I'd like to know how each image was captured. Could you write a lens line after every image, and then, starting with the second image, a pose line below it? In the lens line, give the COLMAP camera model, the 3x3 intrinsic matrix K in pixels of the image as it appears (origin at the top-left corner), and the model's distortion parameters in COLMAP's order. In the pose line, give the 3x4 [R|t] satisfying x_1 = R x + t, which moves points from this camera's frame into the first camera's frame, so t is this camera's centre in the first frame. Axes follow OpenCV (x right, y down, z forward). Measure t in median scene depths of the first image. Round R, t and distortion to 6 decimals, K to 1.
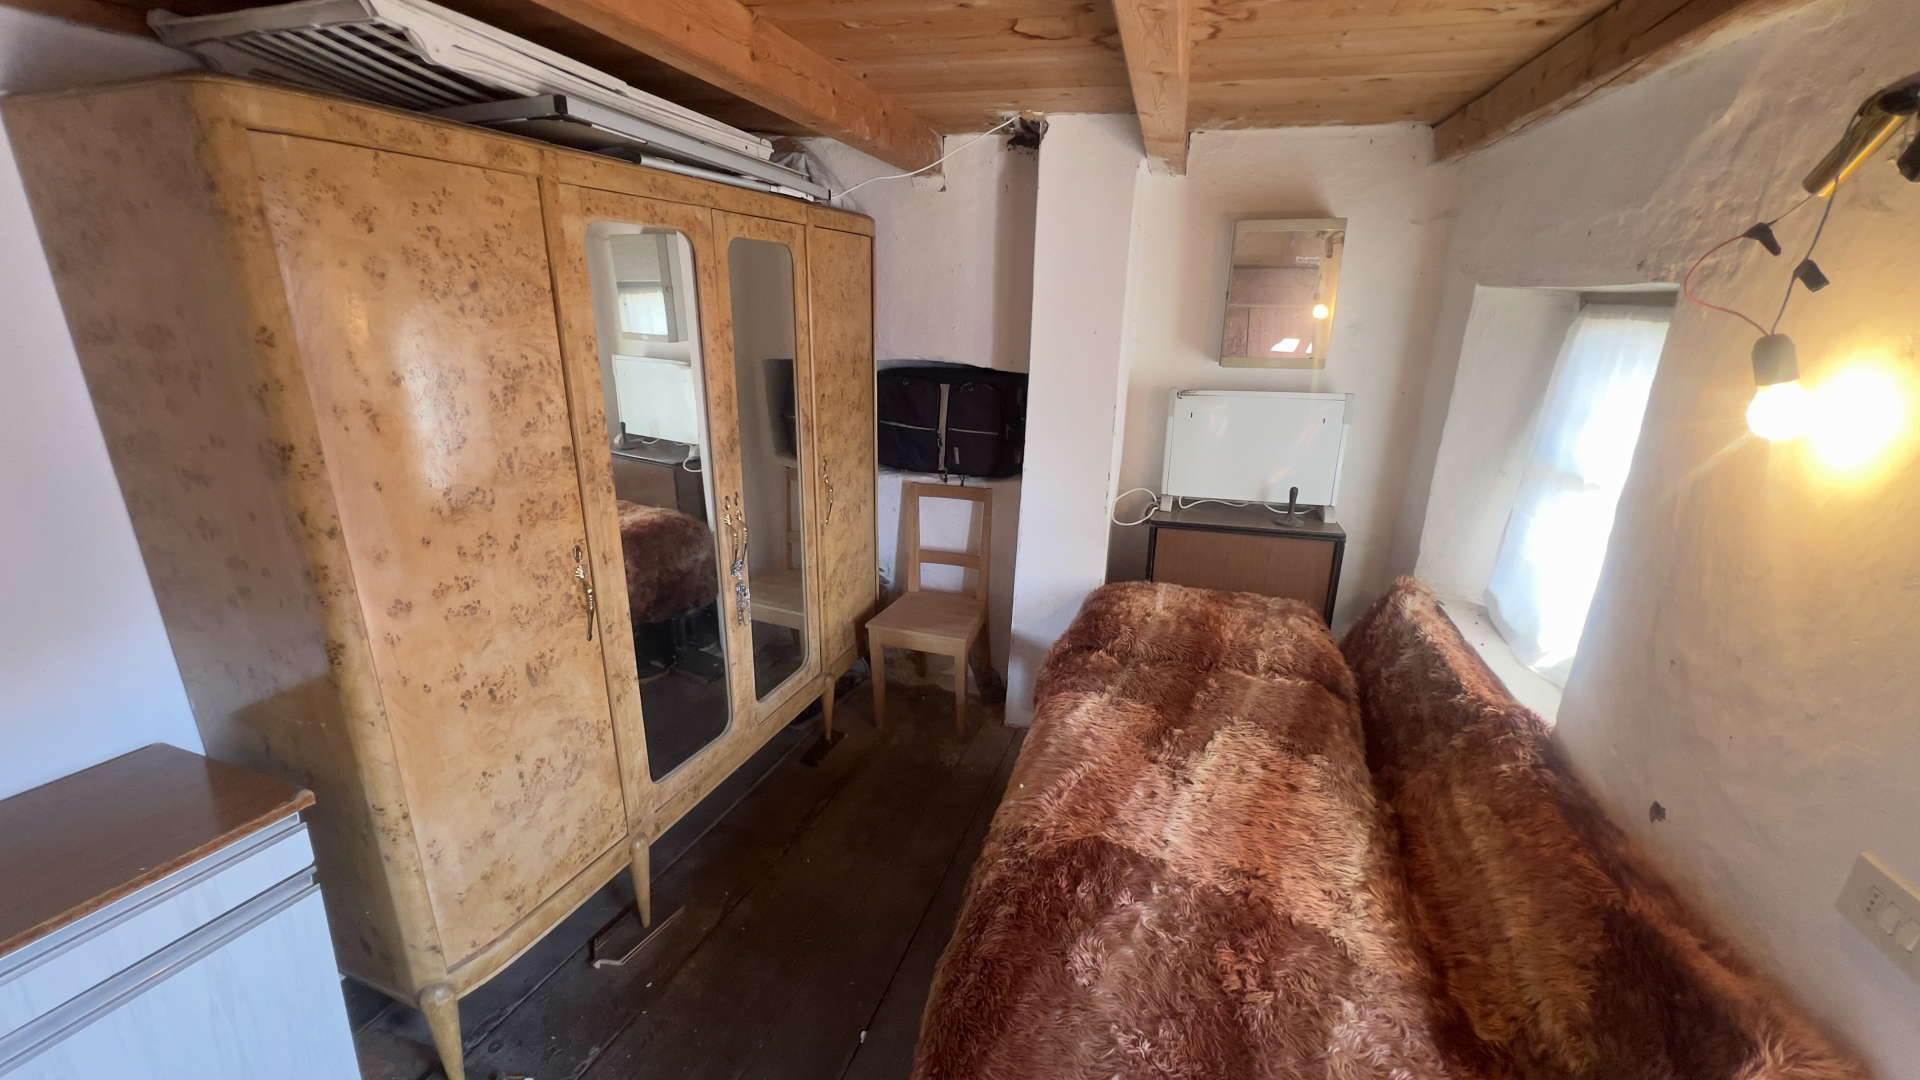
lens RADIAL K [[764.2, 0, 963.3], [0, 764.2, 541.6], [0, 0, 1]] dist [-0.003549, 0.001208]
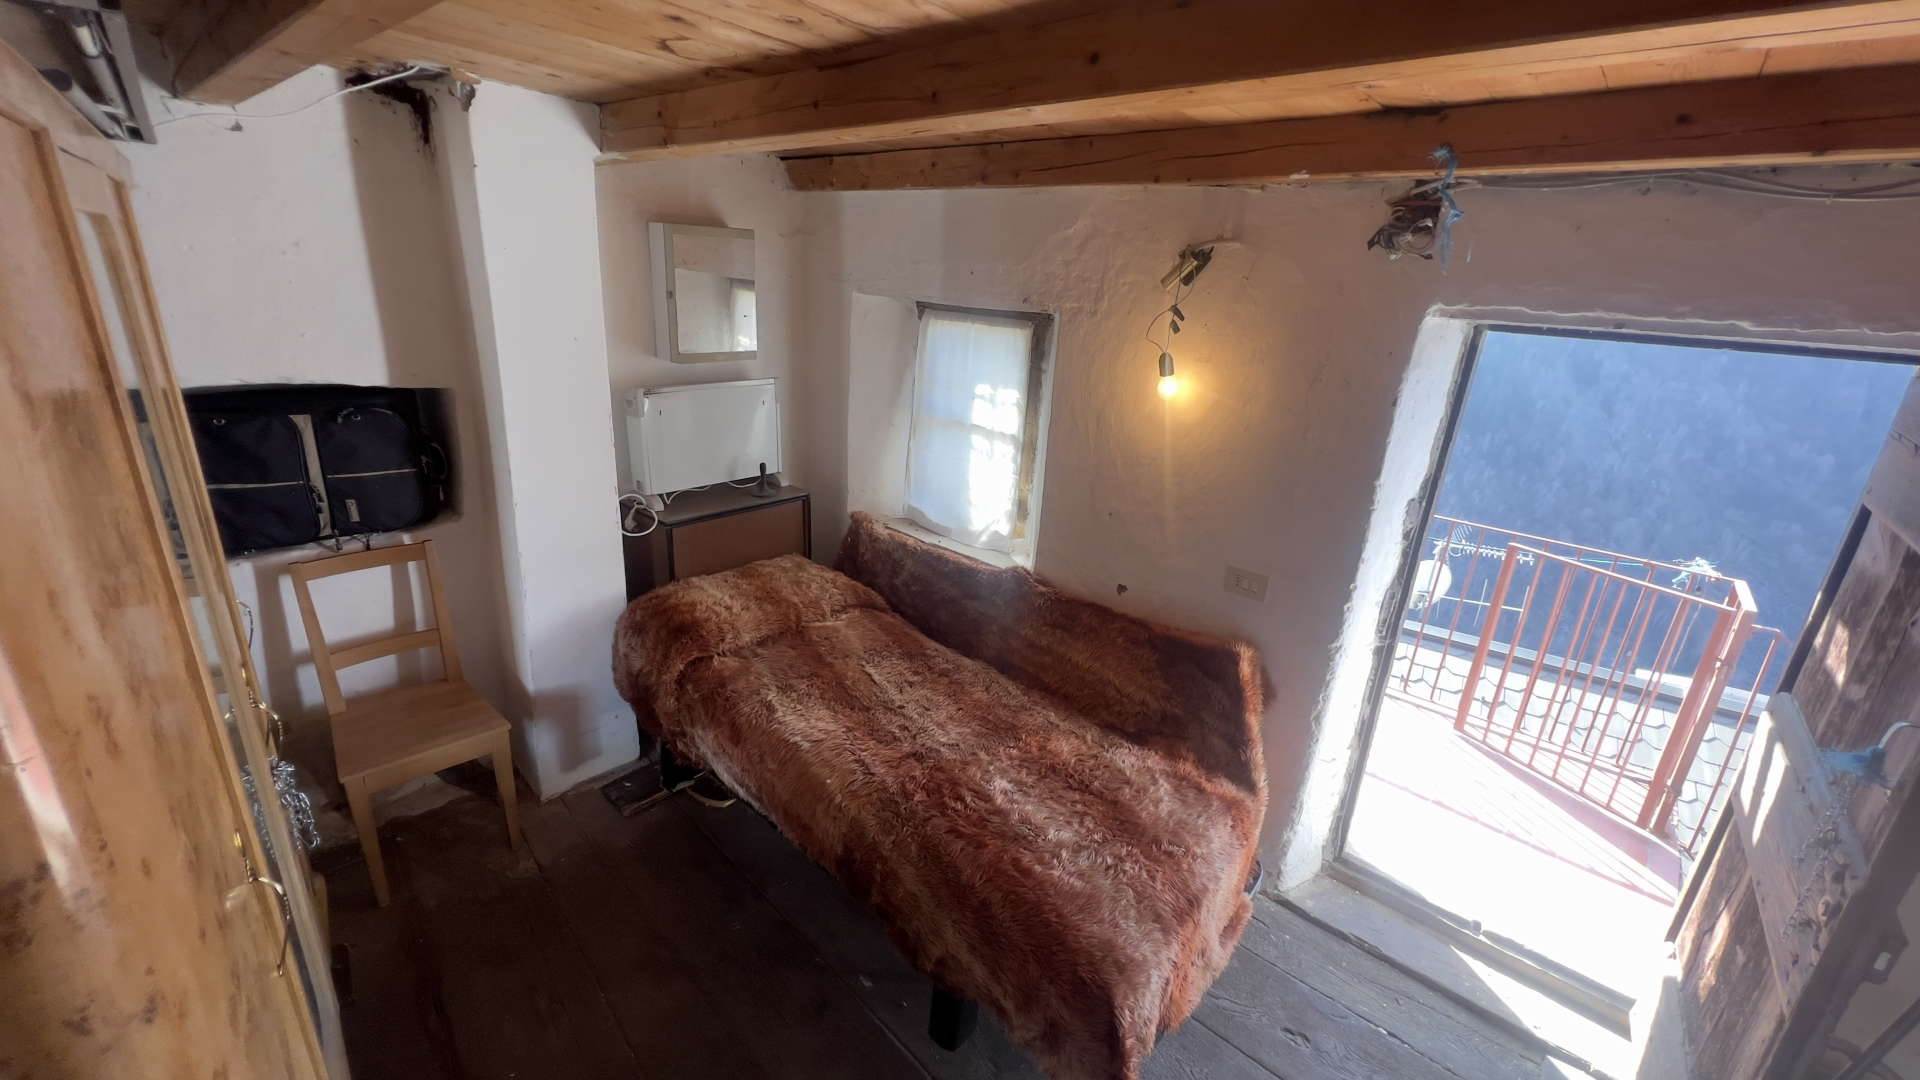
lens RADIAL K [[764.2, 0, 966.9], [0, 764.2, 534.7], [0, 0, 1]] dist [-0.003549, 0.001208]
pose [[0.452002, -0.273957, 0.848906, -0.467452], [0.222682, 0.956194, 0.190013, -0.125138], [-0.863775, 0.103150, 0.493207, 0.185287]]
